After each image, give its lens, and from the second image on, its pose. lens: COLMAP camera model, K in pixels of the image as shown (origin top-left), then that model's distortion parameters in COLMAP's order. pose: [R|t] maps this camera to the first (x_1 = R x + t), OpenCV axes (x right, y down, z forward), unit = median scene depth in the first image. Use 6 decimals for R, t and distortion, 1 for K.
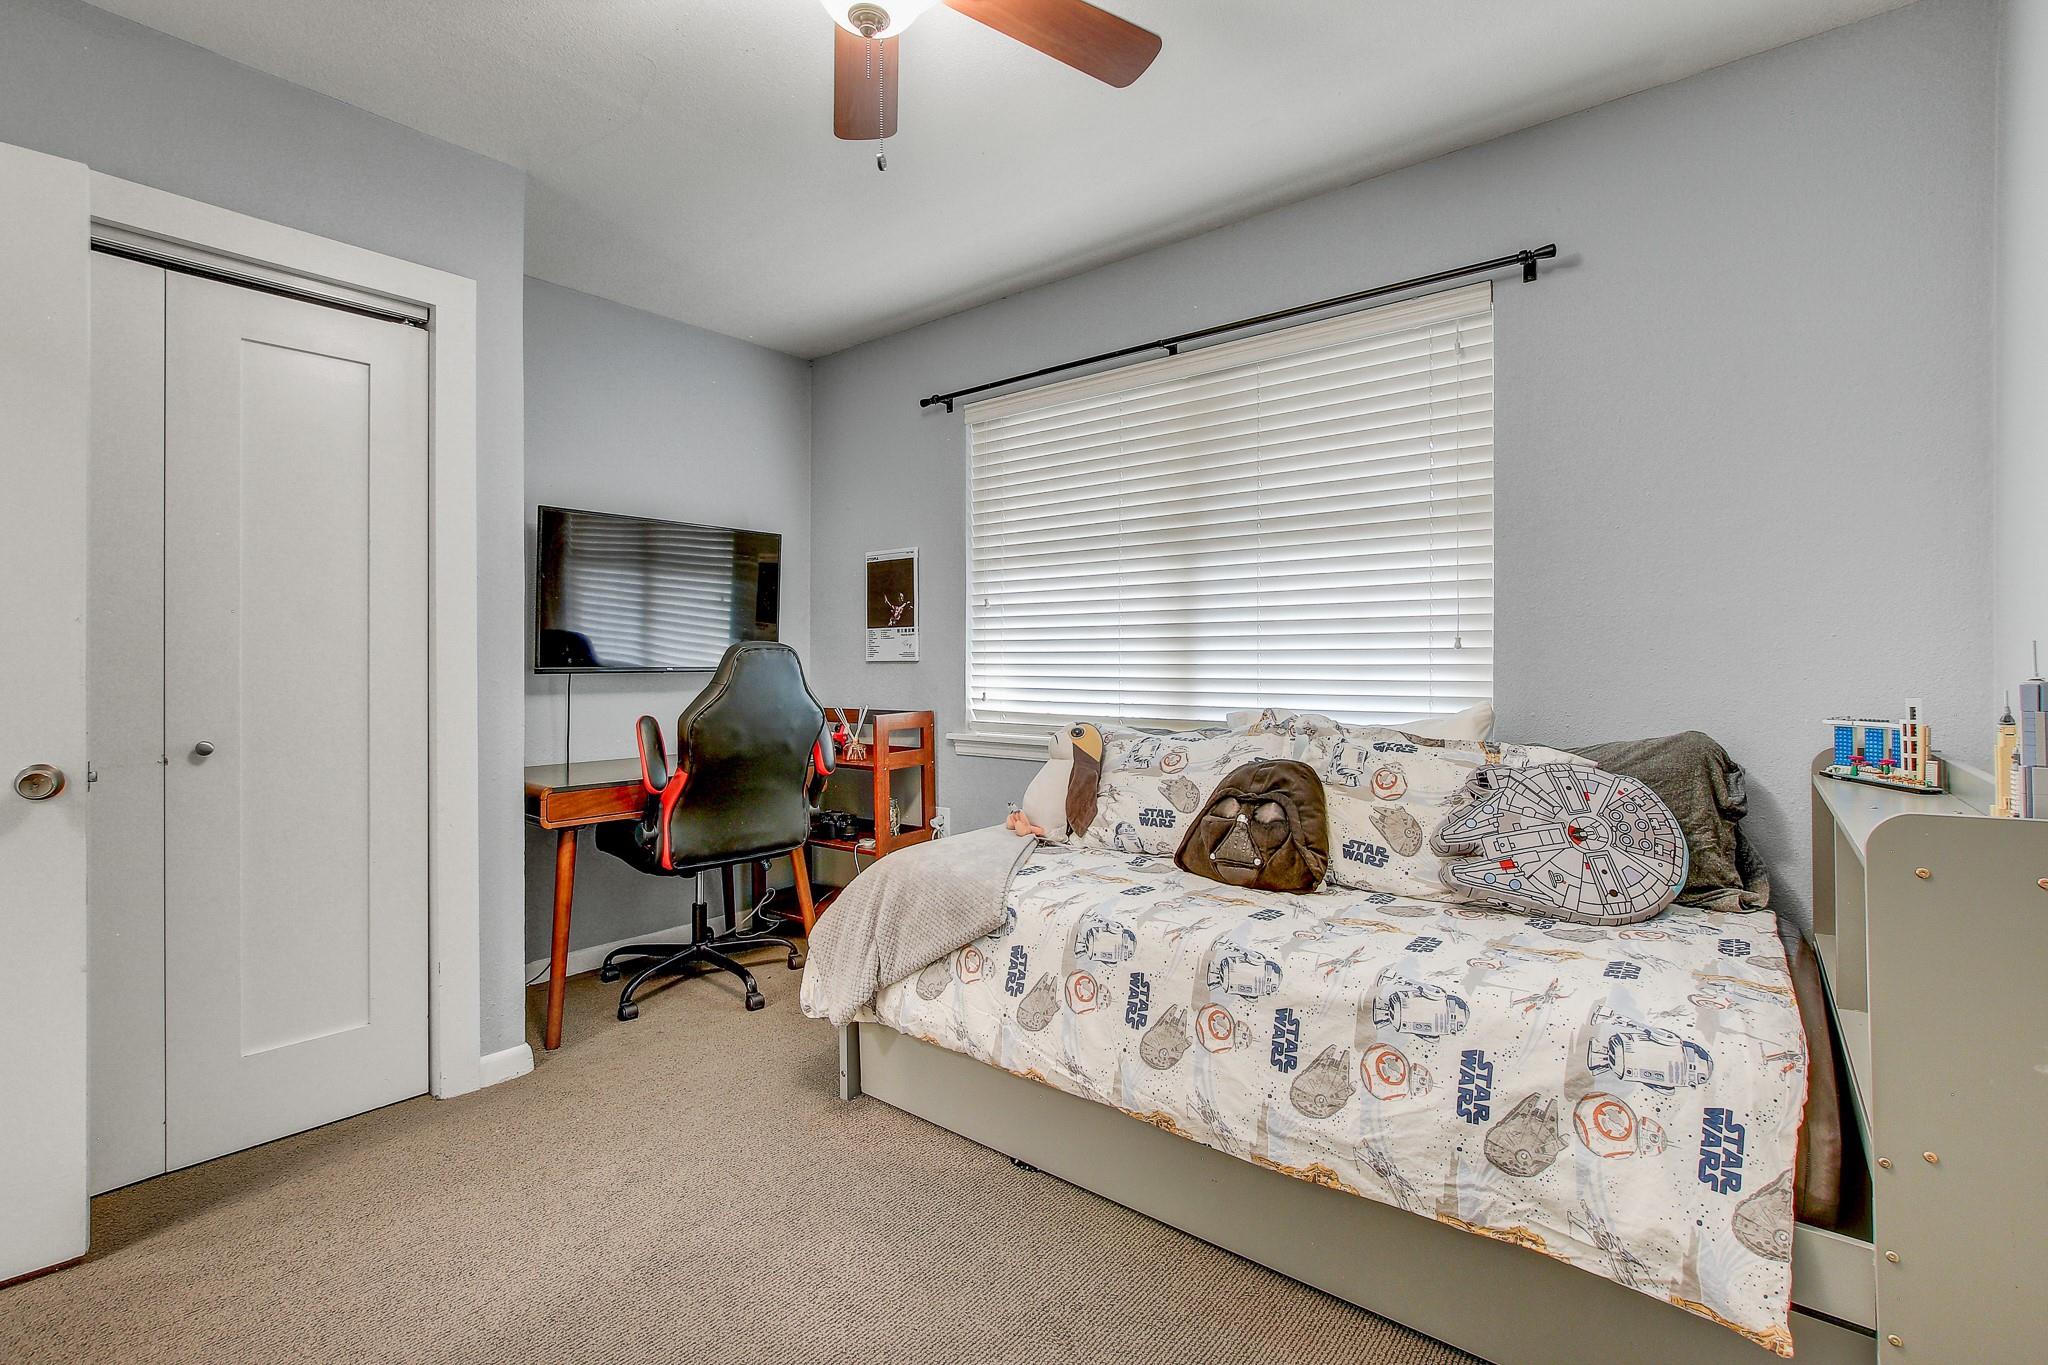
lens RADIAL K [[936.9, 0, 1029.2], [0, 936.9, 663.3], [0, 0, 1]] dist [-0.015771, 0.006156]
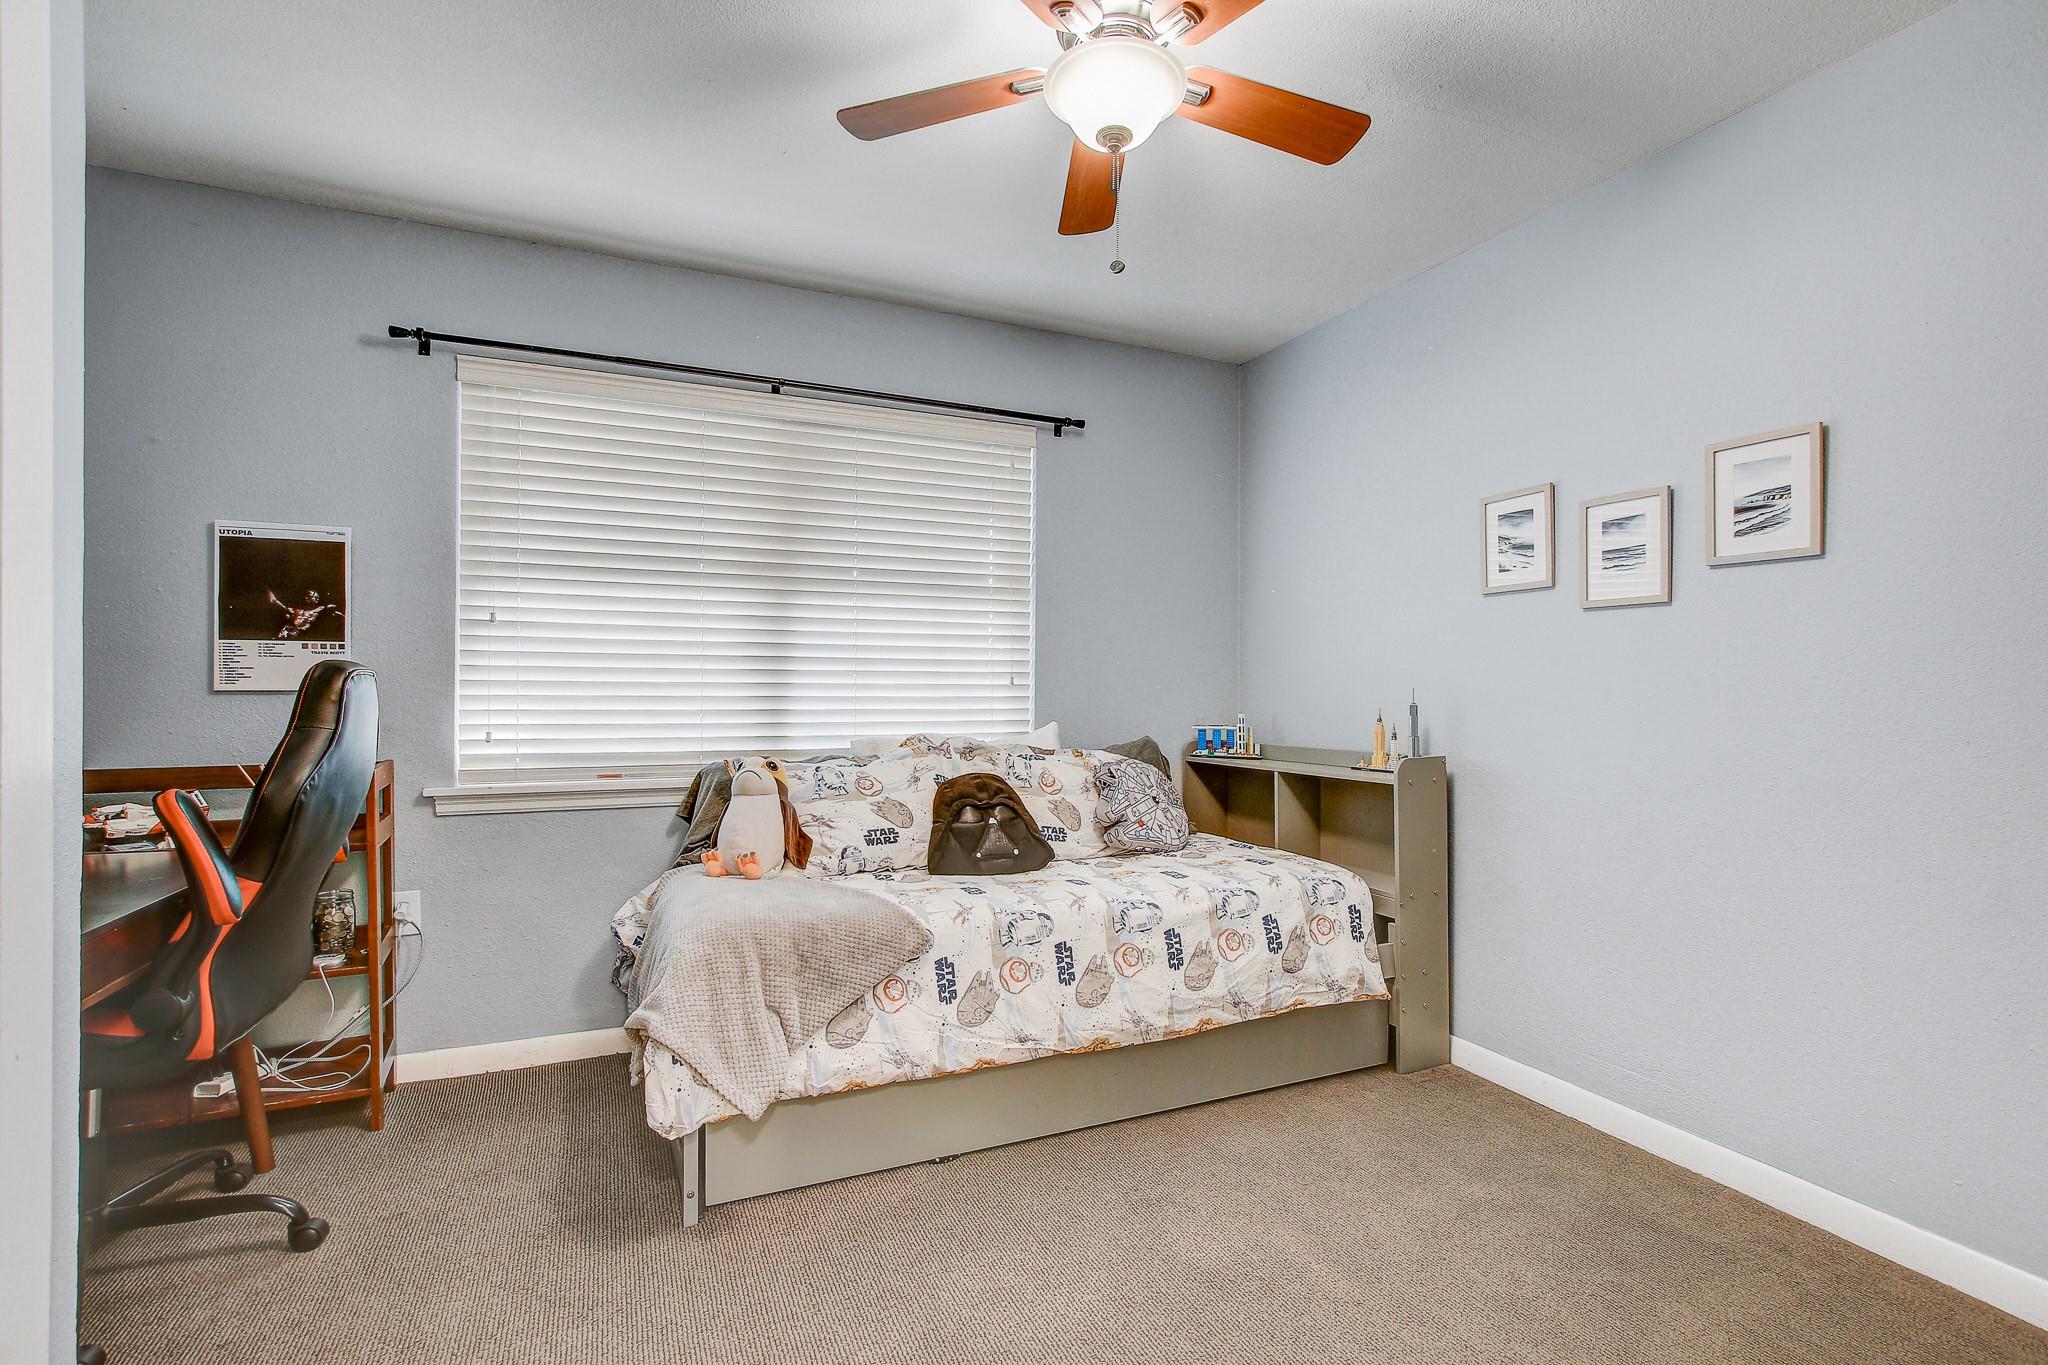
lens RADIAL K [[936.9, 0, 1035.1], [0, 936.9, 695.1], [0, 0, 1]] dist [-0.015771, 0.006156]
pose [[0.450299, 0.000042, 0.892878, -0.937748], [-0.002853, 0.999995, 0.001392, -0.003395], [-0.892873, -0.003174, 0.450297, 0.424794]]
